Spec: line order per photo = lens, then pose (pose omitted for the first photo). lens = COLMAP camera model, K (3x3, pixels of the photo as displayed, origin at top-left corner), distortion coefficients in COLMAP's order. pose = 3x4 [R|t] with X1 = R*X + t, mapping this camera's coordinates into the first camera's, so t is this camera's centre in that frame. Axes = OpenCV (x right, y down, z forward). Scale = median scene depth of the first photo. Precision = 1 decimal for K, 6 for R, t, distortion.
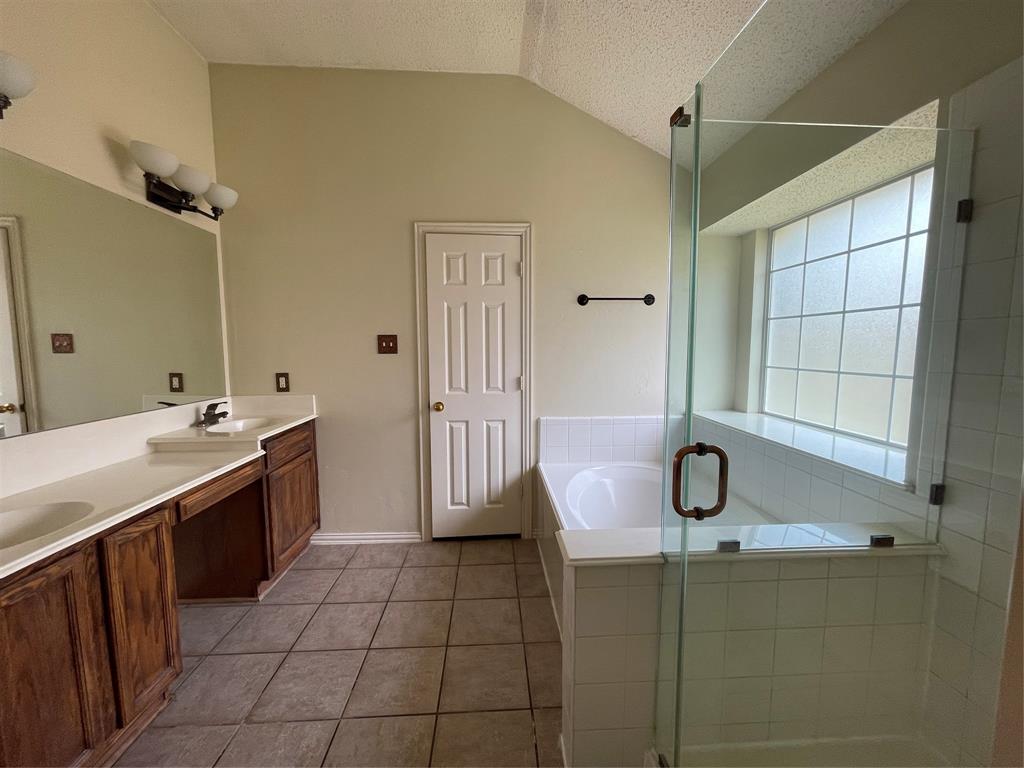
lens RADIAL K [[414.3, 0, 514.8], [0, 414.3, 386.4], [0, 0, 1]] dist [-0.000729, 0.000515]
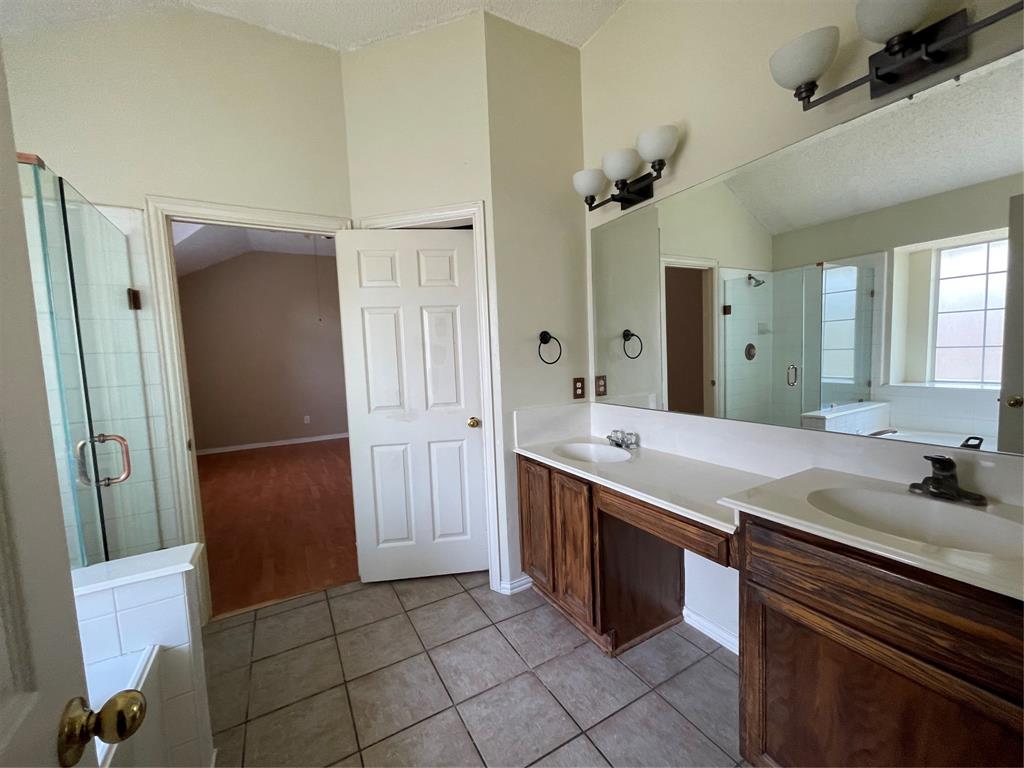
lens RADIAL K [[414.3, 0, 510.8], [0, 414.3, 384.8], [0, 0, 1]] dist [-0.000729, 0.000515]
pose [[-0.893990, 0.055034, -0.444694, -0.120375], [-0.017512, 0.987380, 0.157401, -0.171725], [0.447744, 0.148502, -0.881744, 1.831091]]
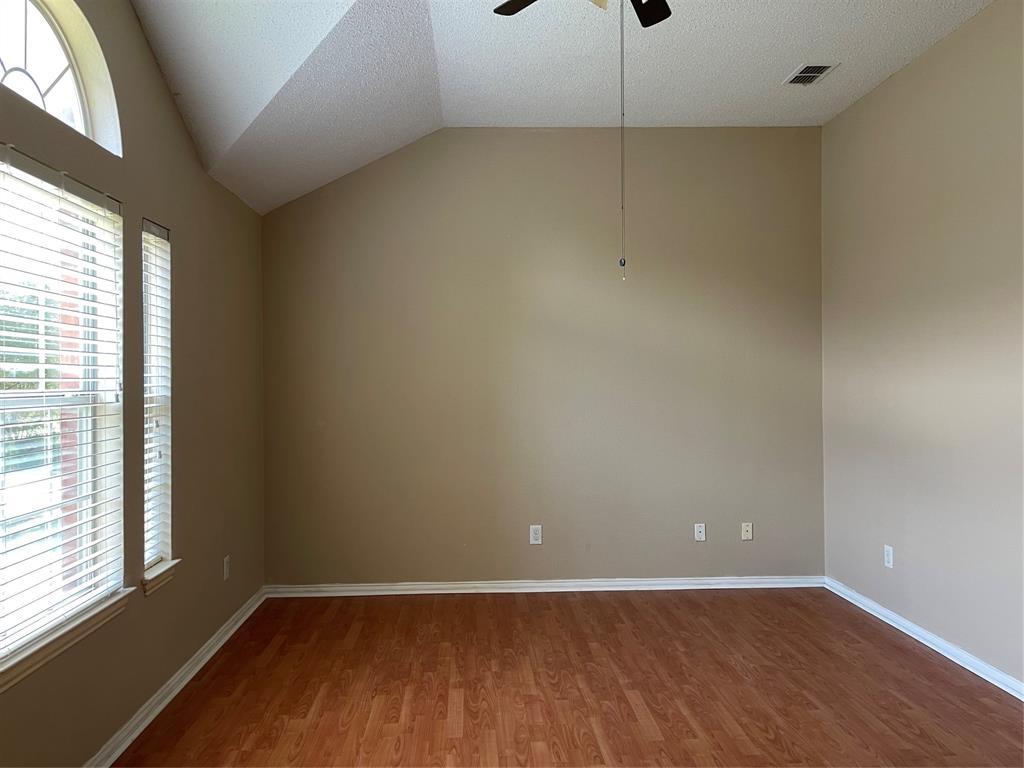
lens RADIAL K [[772.9, 0, 511.5], [0, 772.9, 383.7], [0, 0, 1]] dist [0.053616, -0.039064]
pose [[-0.999947, -0.006408, -0.008026, -0.039214], [-0.007149, 0.995355, 0.096002, -0.082669], [0.007373, 0.096054, -0.995349, 0.843460]]
